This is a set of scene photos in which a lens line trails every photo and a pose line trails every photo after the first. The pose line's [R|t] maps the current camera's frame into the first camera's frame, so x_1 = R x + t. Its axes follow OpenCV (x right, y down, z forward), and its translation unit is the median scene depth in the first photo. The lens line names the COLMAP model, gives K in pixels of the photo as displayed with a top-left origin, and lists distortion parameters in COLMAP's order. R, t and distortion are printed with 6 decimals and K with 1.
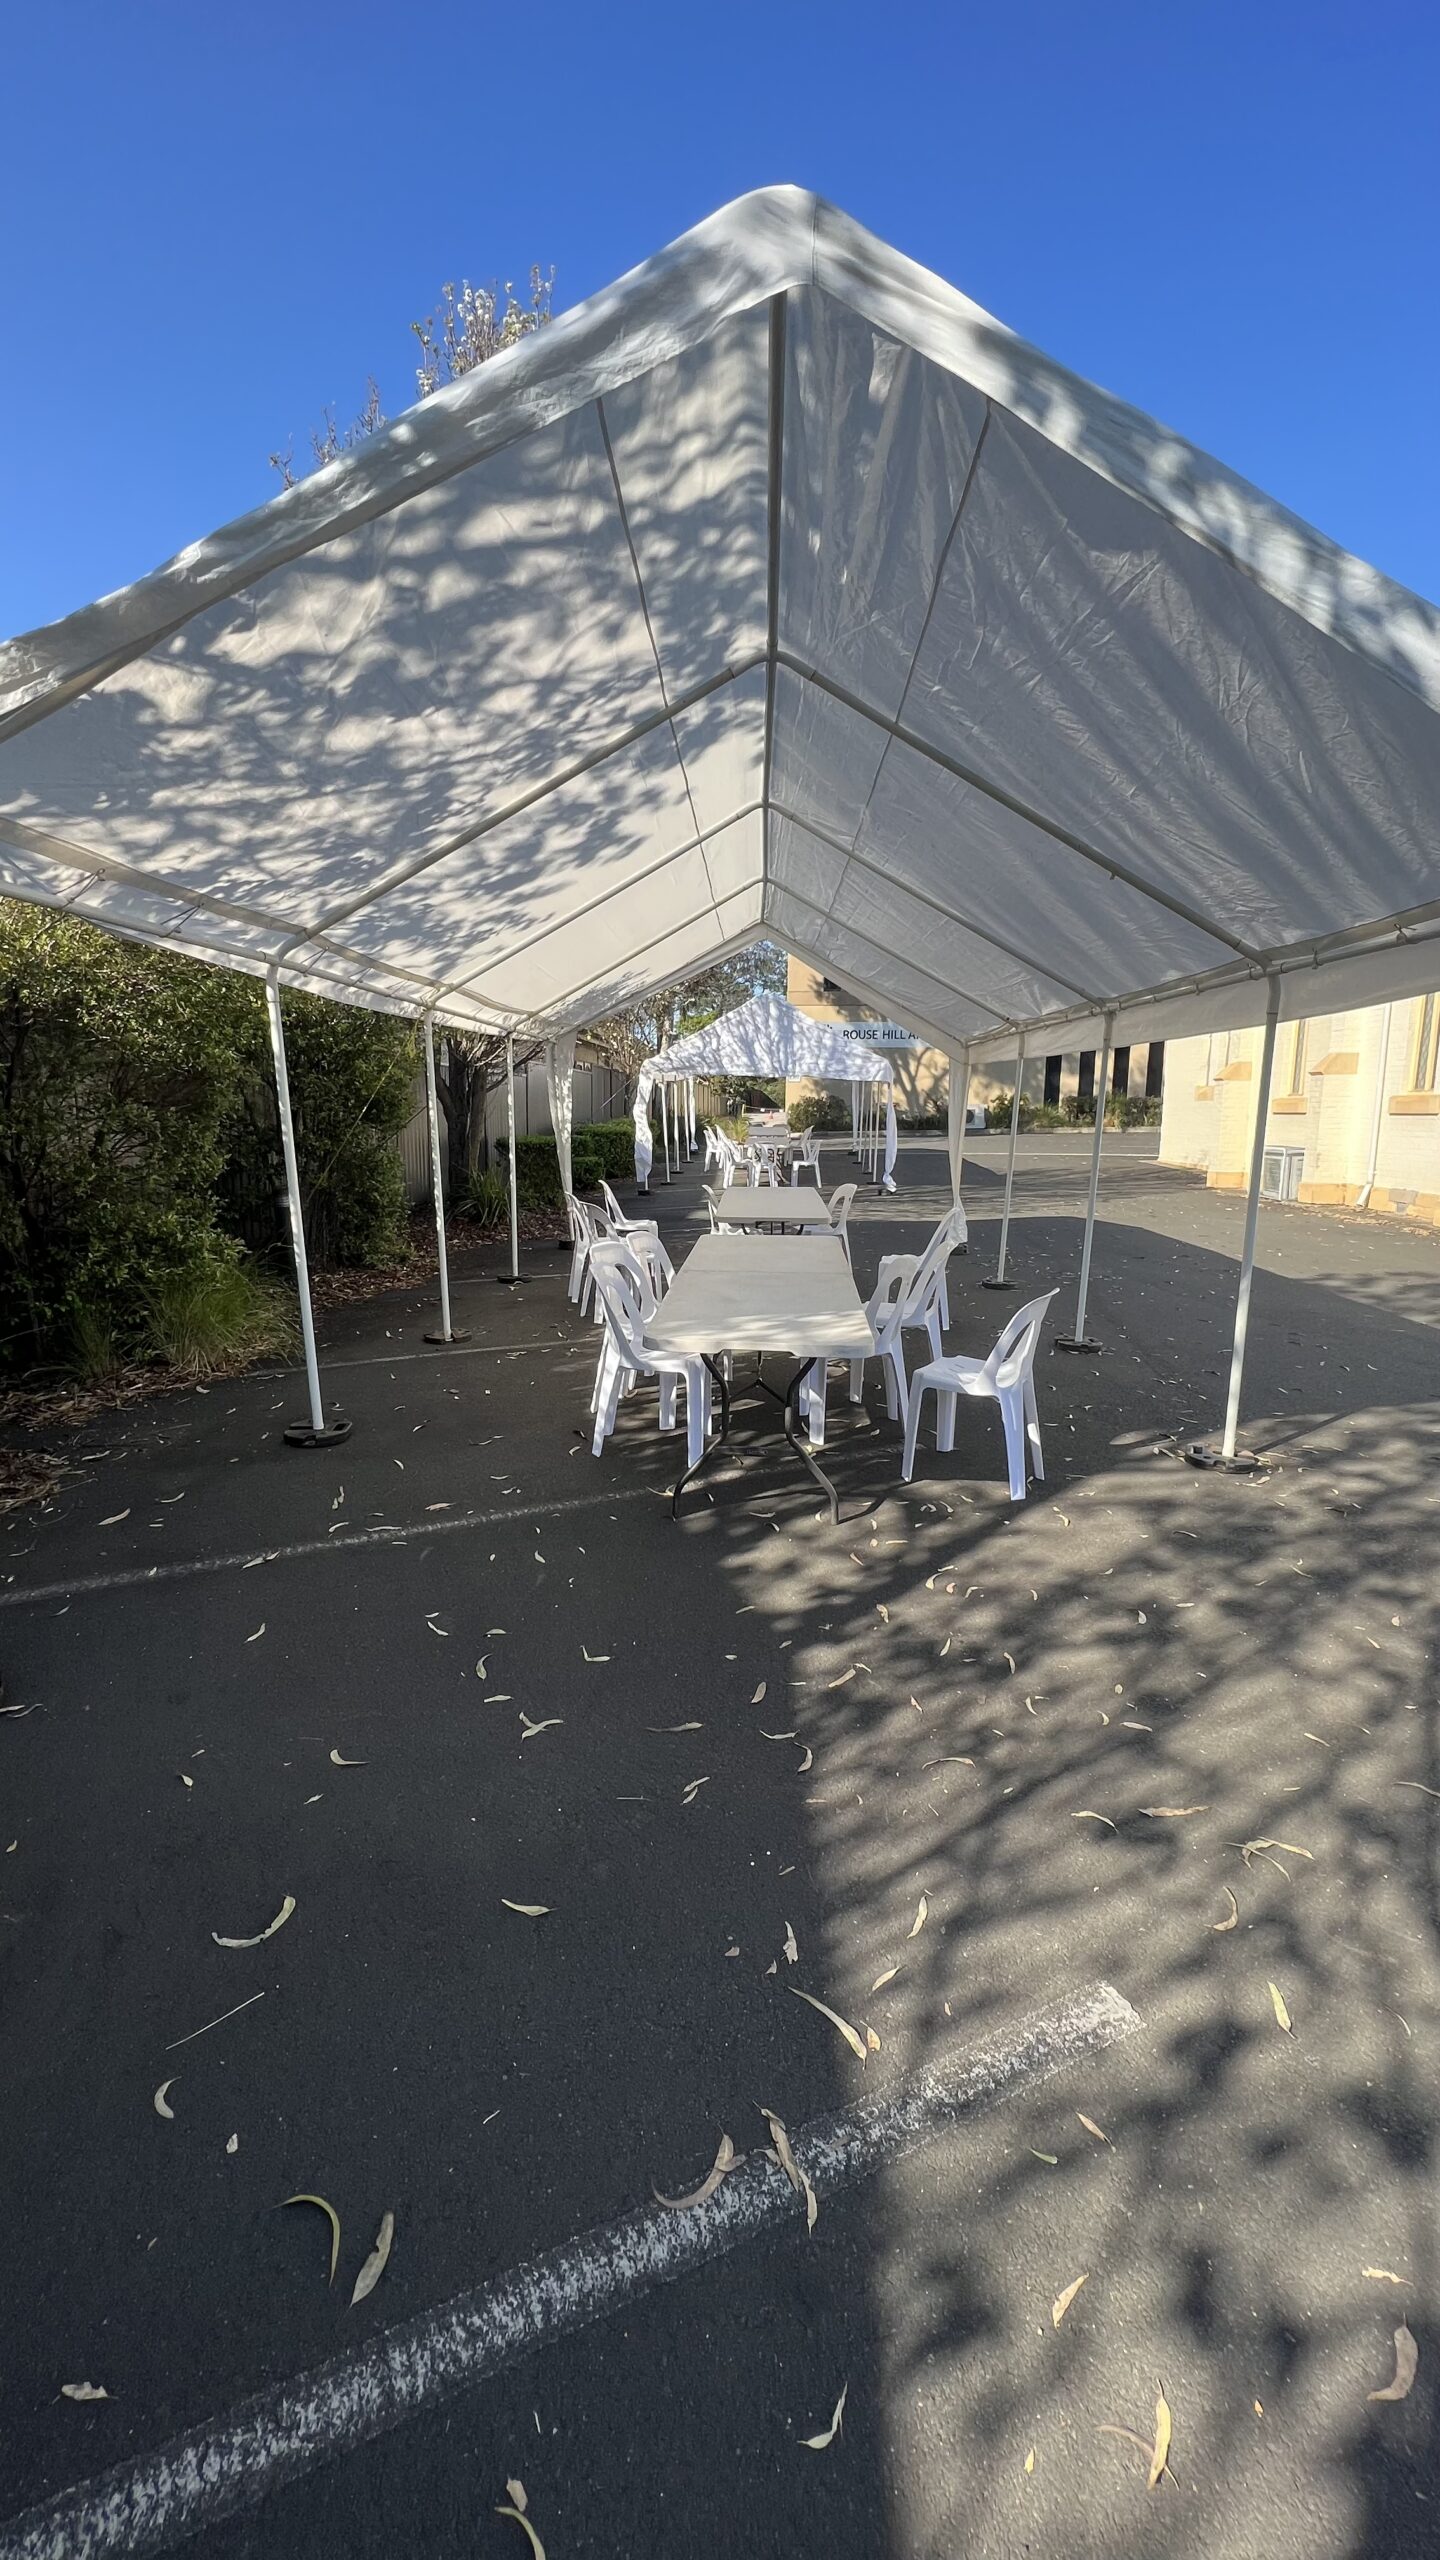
lens RADIAL K [[1020.4, 0, 686.3], [0, 1020.4, 1267.1], [0, 0, 1]] dist [-0.000301, 0.000037]
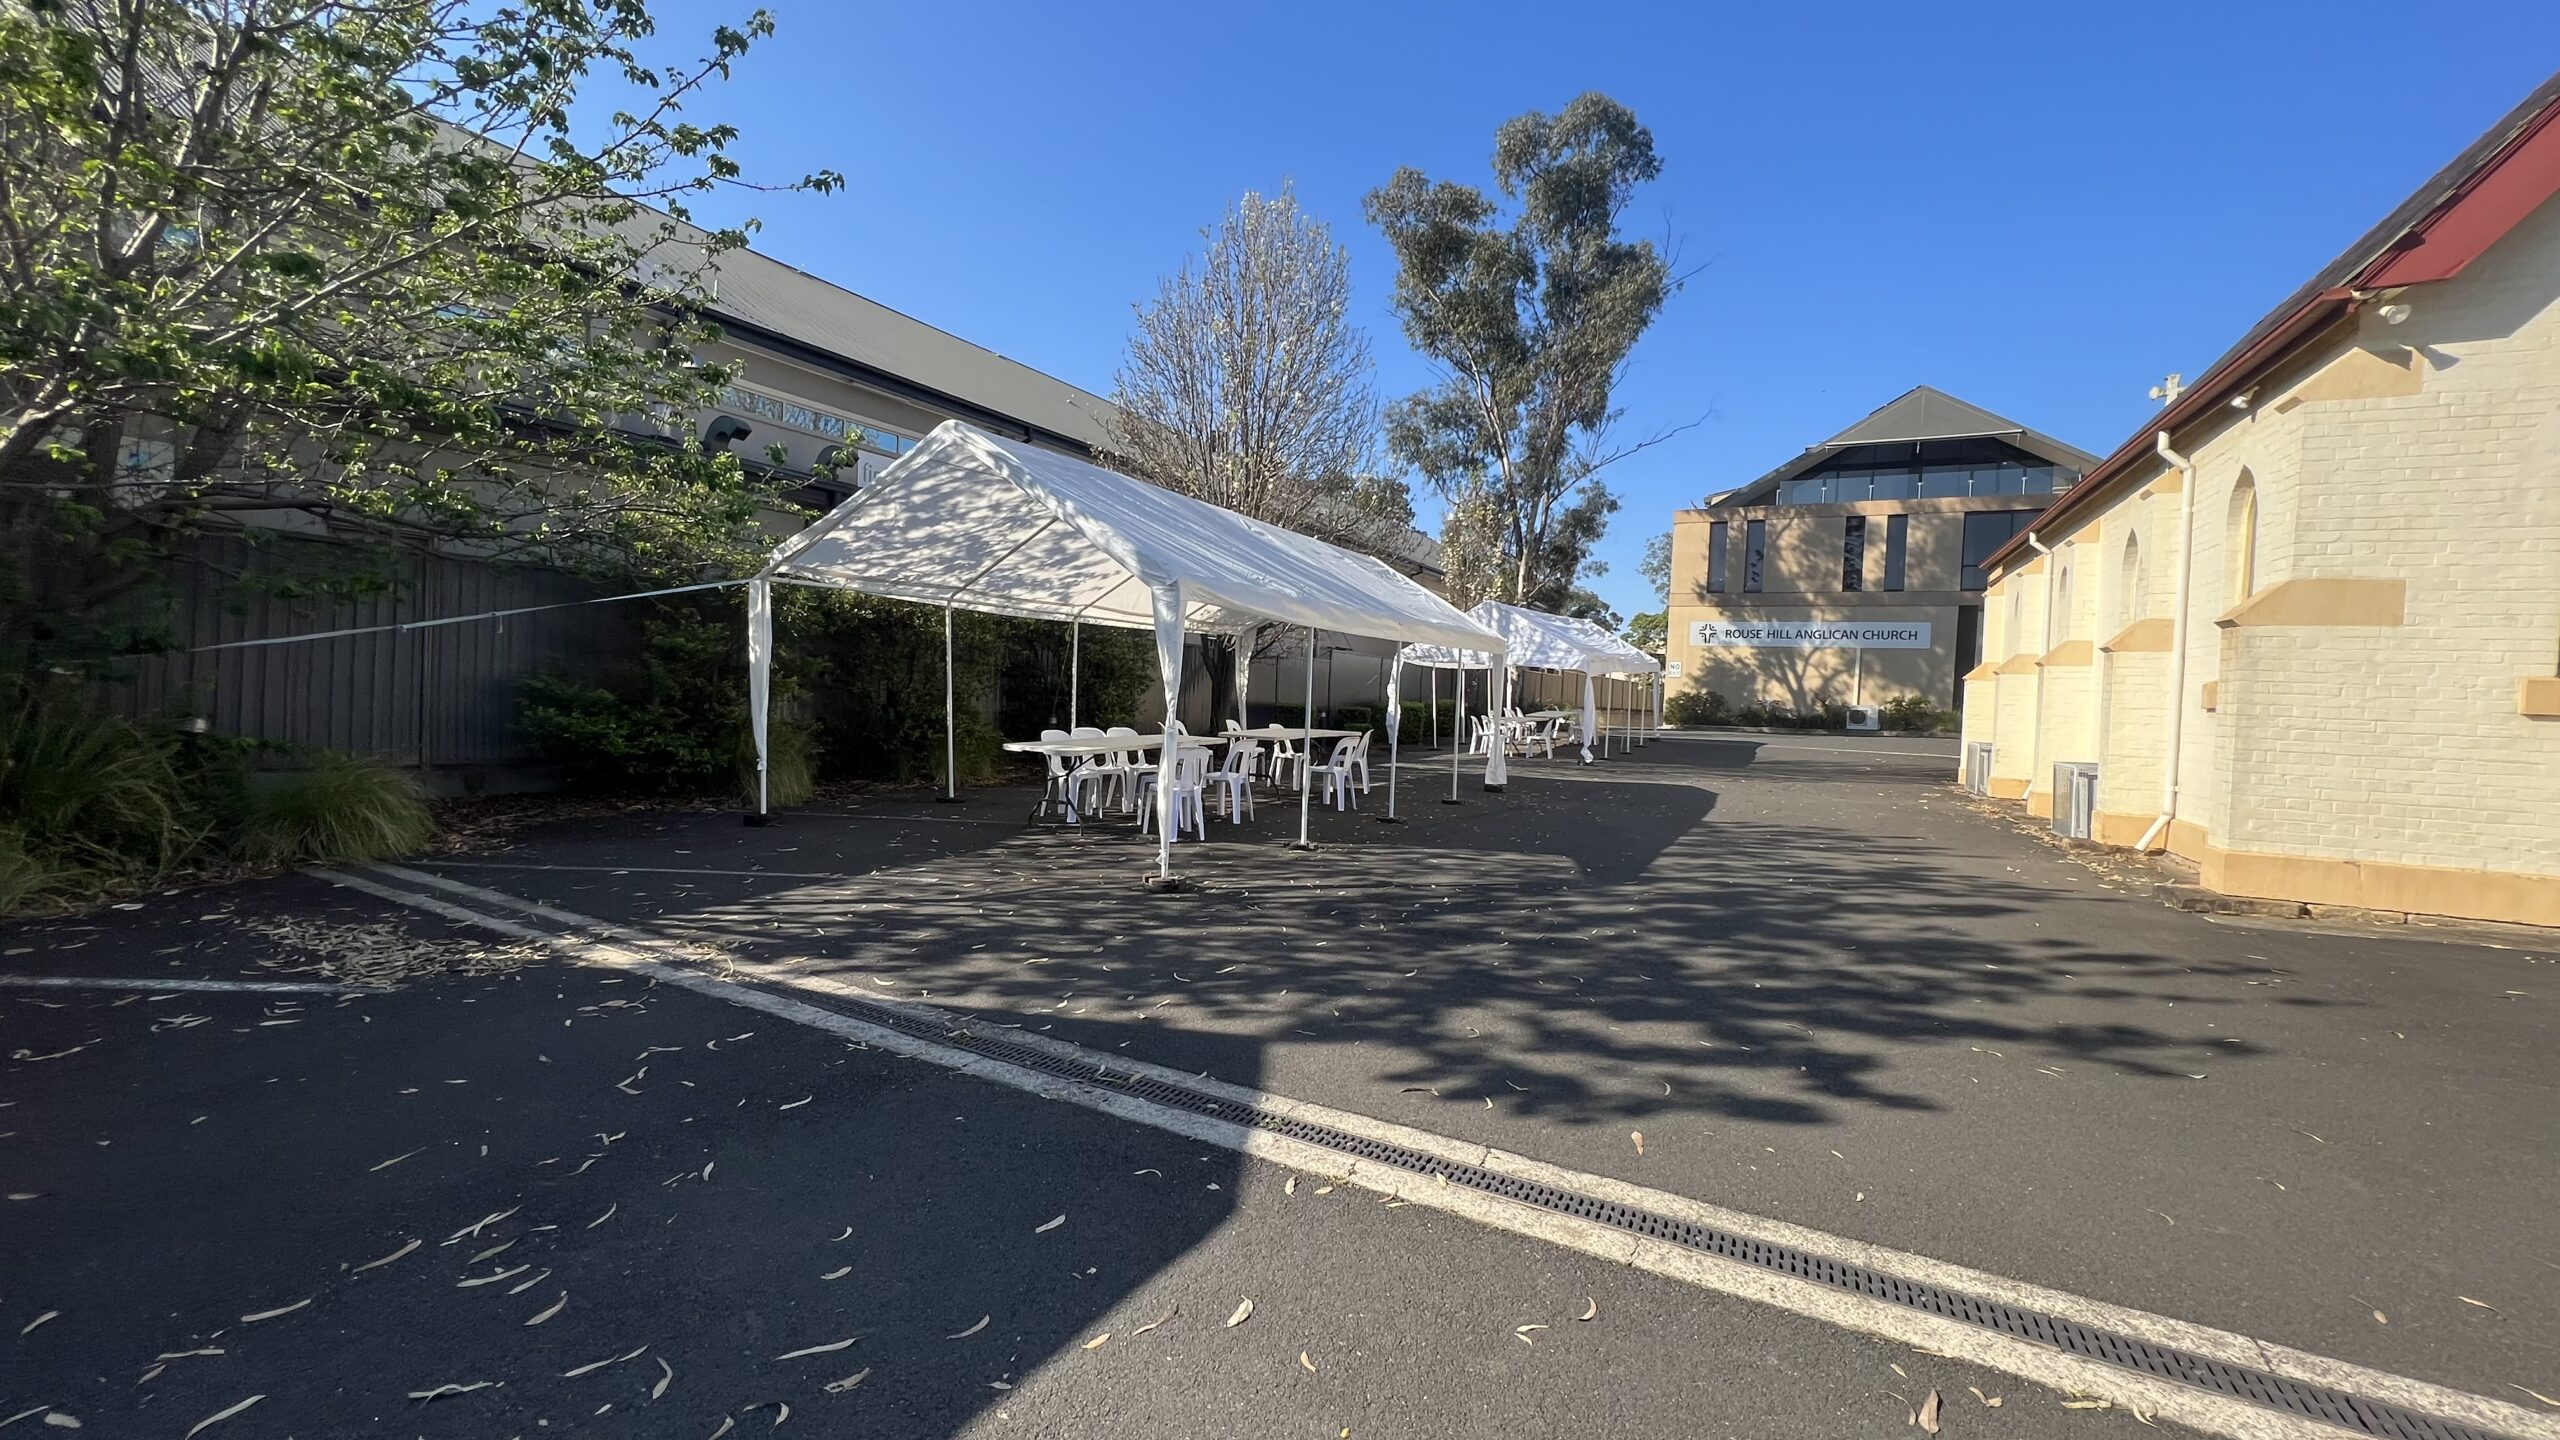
lens RADIAL K [[1020.4, 0, 1272.0], [0, 1020.4, 730.7], [0, 0, 1]] dist [-0.000301, 0.000037]
pose [[0.912575, 0.047476, -0.406144, 0.344254], [-0.098762, 0.989423, -0.106251, 0.051798], [0.396804, 0.137073, 0.907611, -0.230596]]
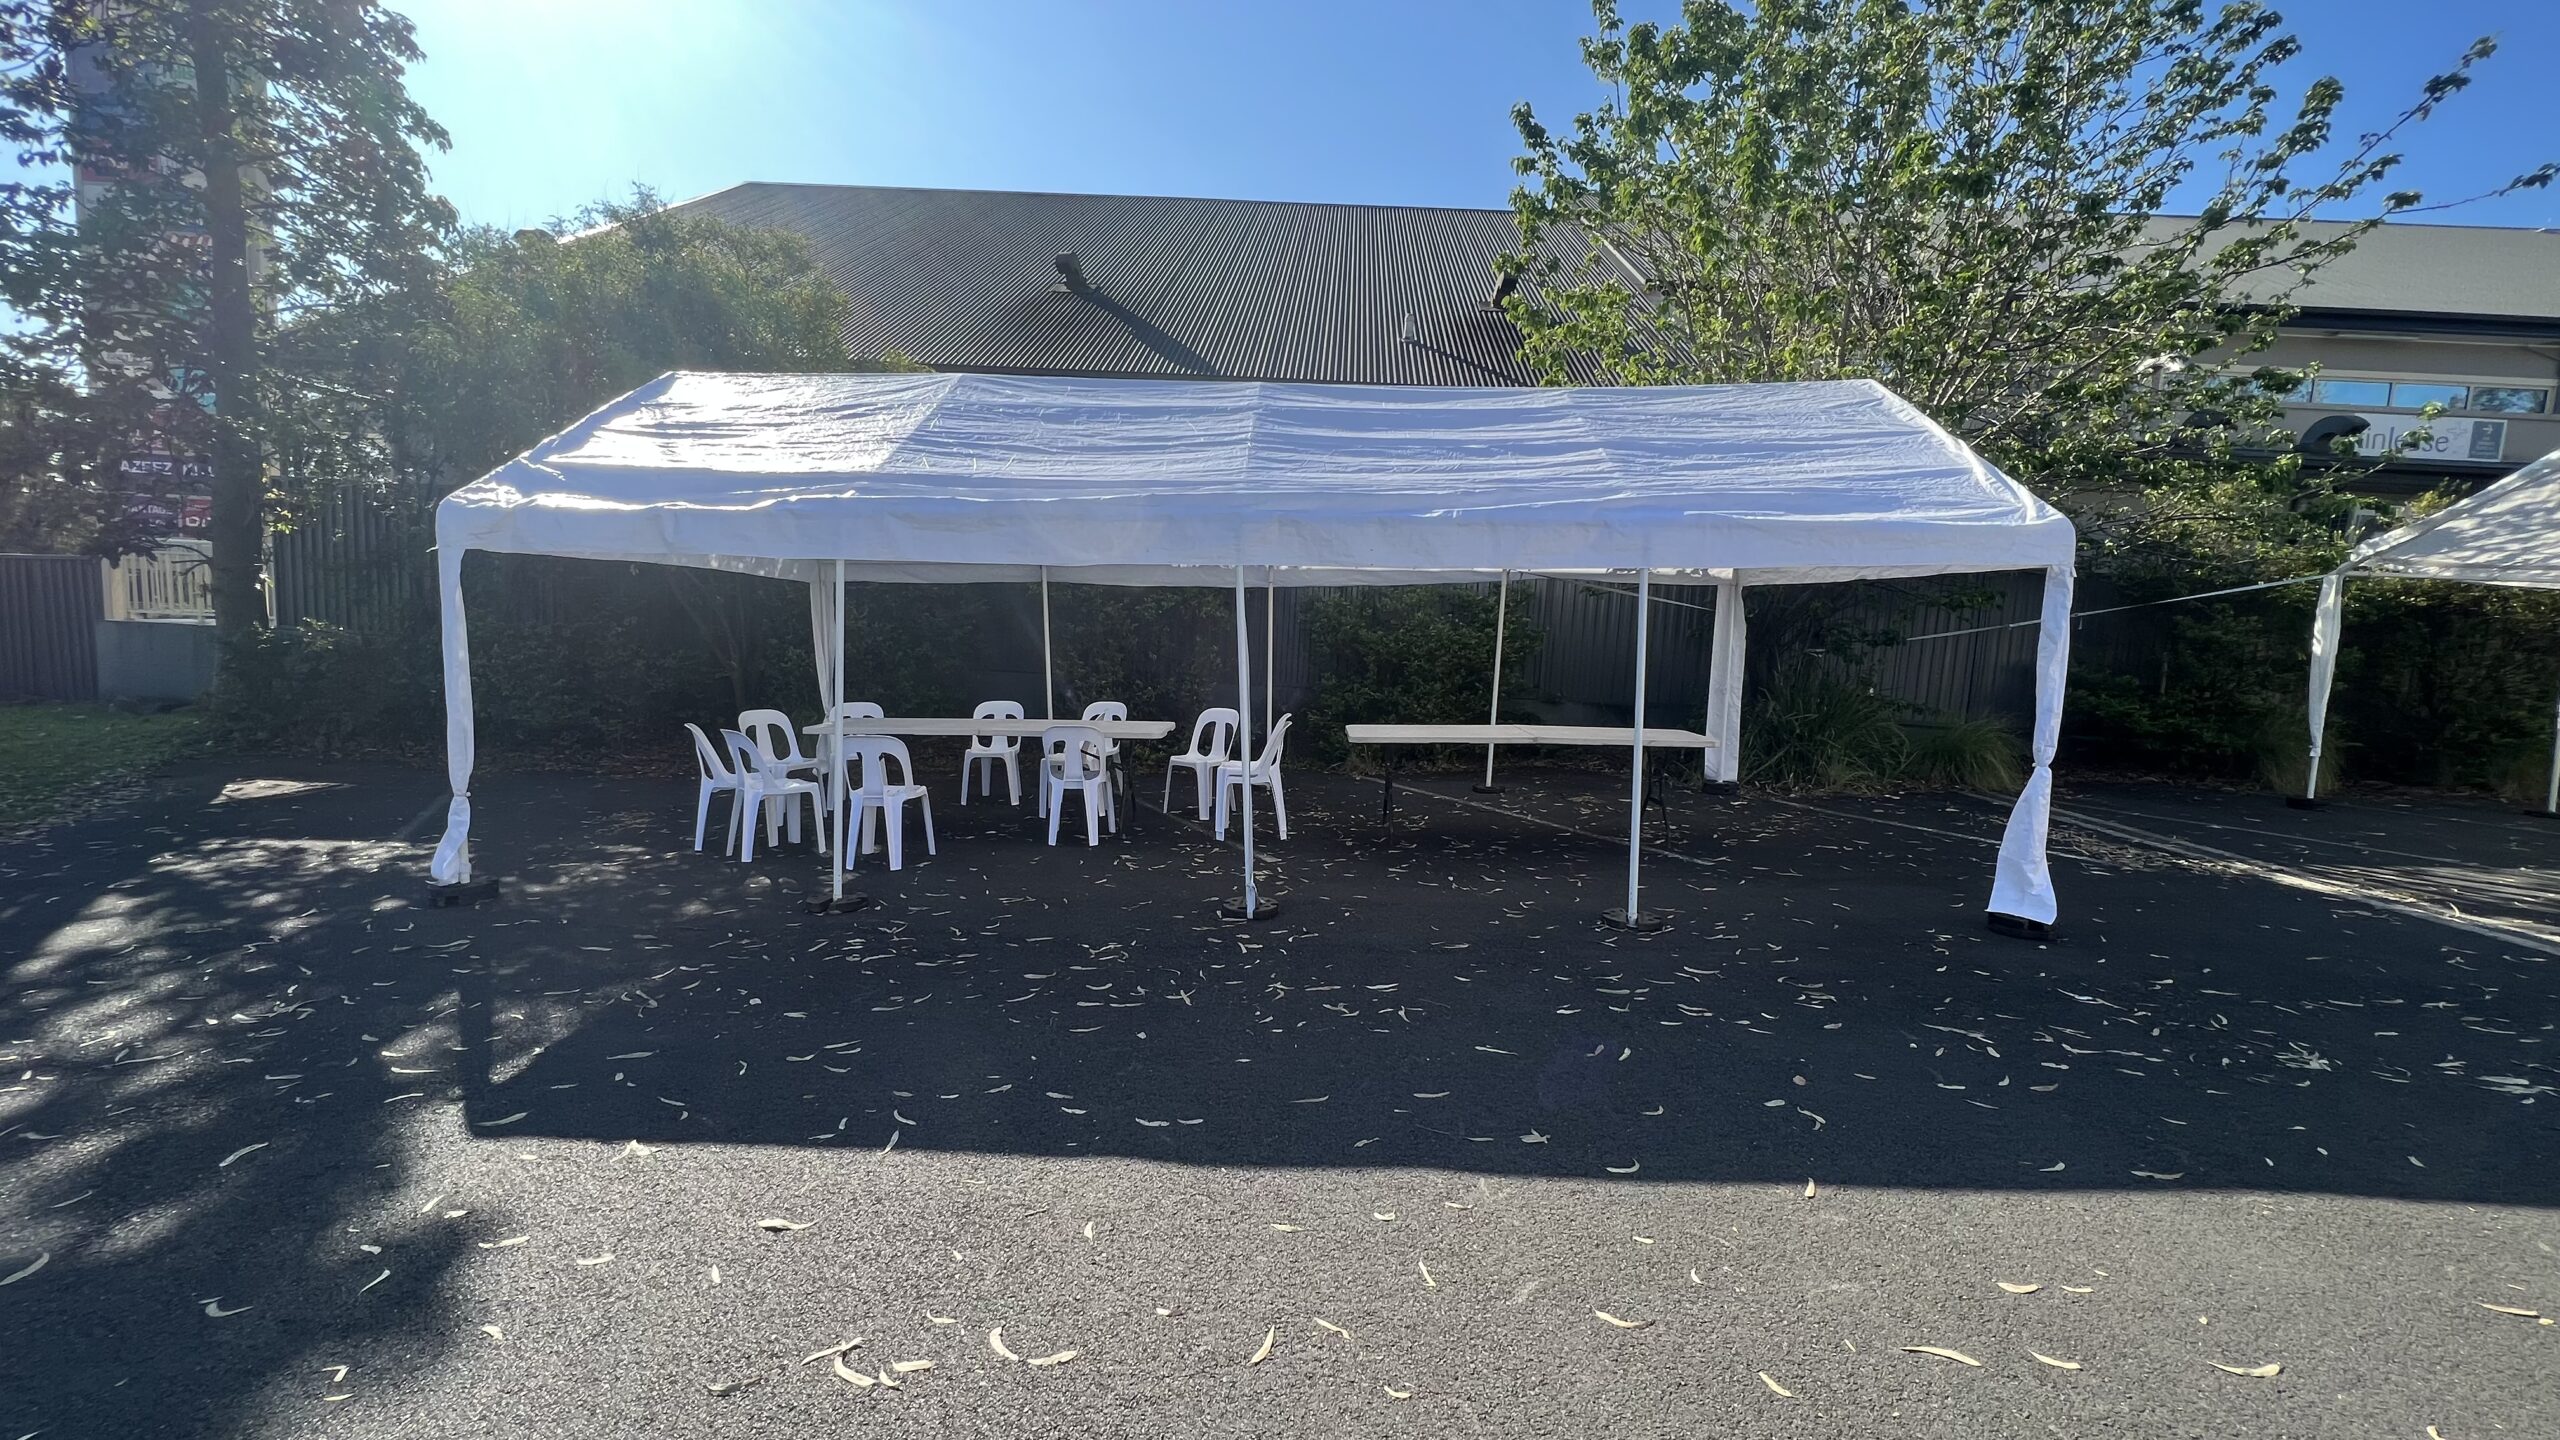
lens RADIAL K [[1020.4, 0, 1272.0], [0, 1020.4, 730.7], [0, 0, 1]] dist [-0.000301, 0.000037]
pose [[0.061251, 0.102474, -0.992848, 0.404469], [-0.202697, 0.975265, 0.088154, 0.094364], [0.977324, 0.195848, 0.080507, -0.455943]]
